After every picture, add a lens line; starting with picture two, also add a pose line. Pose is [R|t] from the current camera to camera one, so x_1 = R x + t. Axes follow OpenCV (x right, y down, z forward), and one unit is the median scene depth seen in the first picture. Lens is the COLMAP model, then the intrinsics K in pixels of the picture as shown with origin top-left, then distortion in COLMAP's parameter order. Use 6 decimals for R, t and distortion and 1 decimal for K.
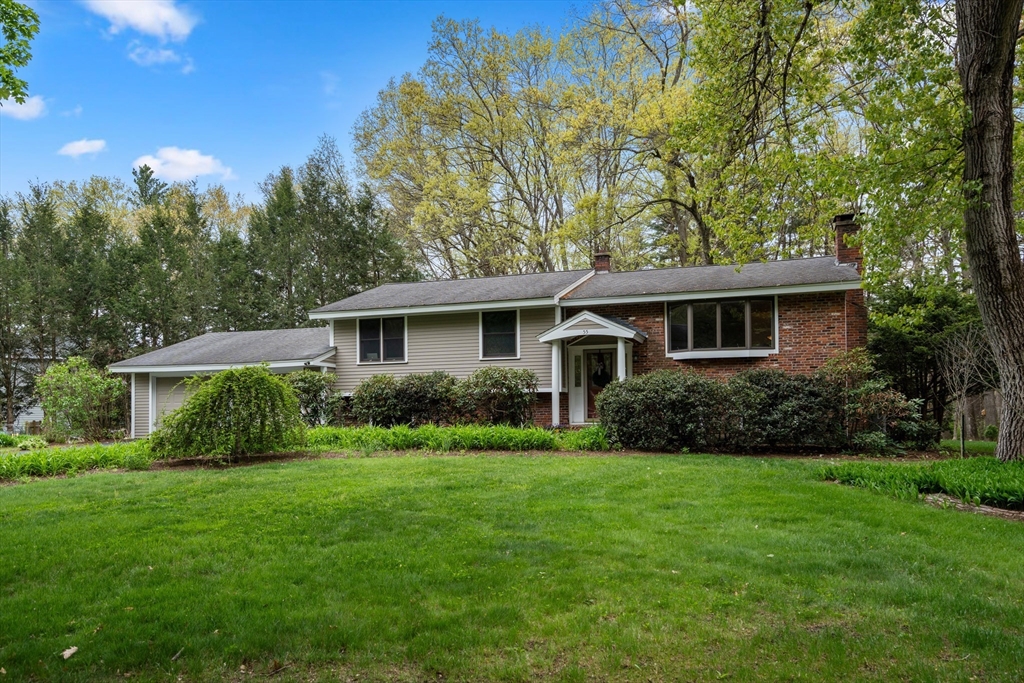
lens RADIAL K [[698.2, 0, 512.0], [0, 698.2, 341.5], [0, 0, 1]] dist [0.011101, 0.001628]
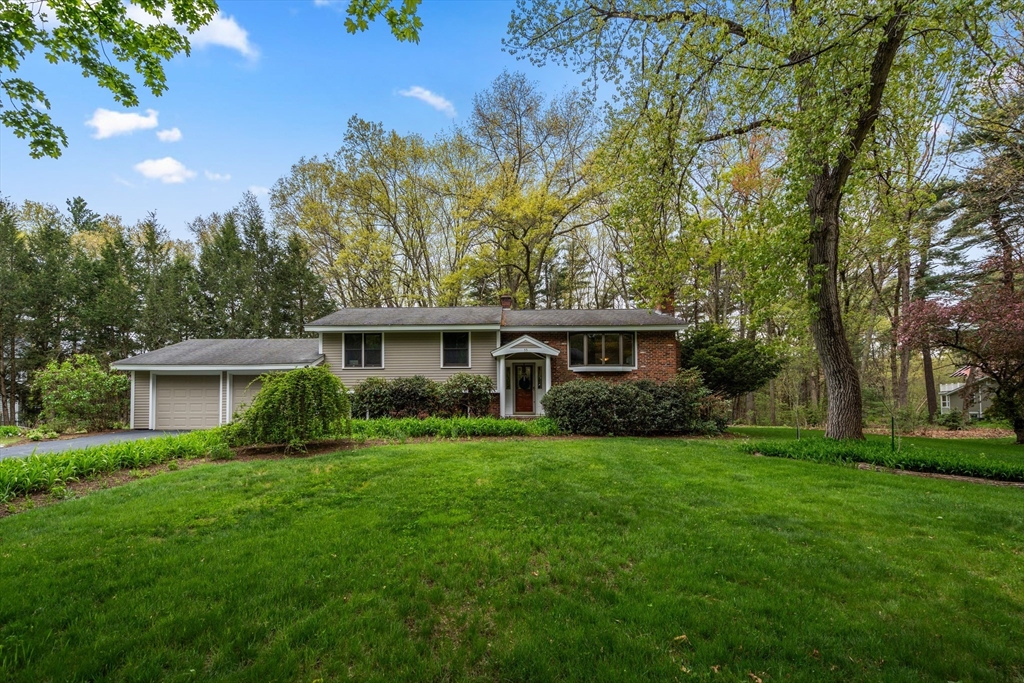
lens RADIAL K [[471.6, 0, 511.3], [0, 471.6, 356.5], [0, 0, 1]] dist [-0.001200, 0.001108]
pose [[0.957500, 0.035699, 0.286216, -0.177855], [-0.034268, 0.999363, -0.010010, 0.008758], [-0.286391, -0.000223, 0.958113, 0.095392]]
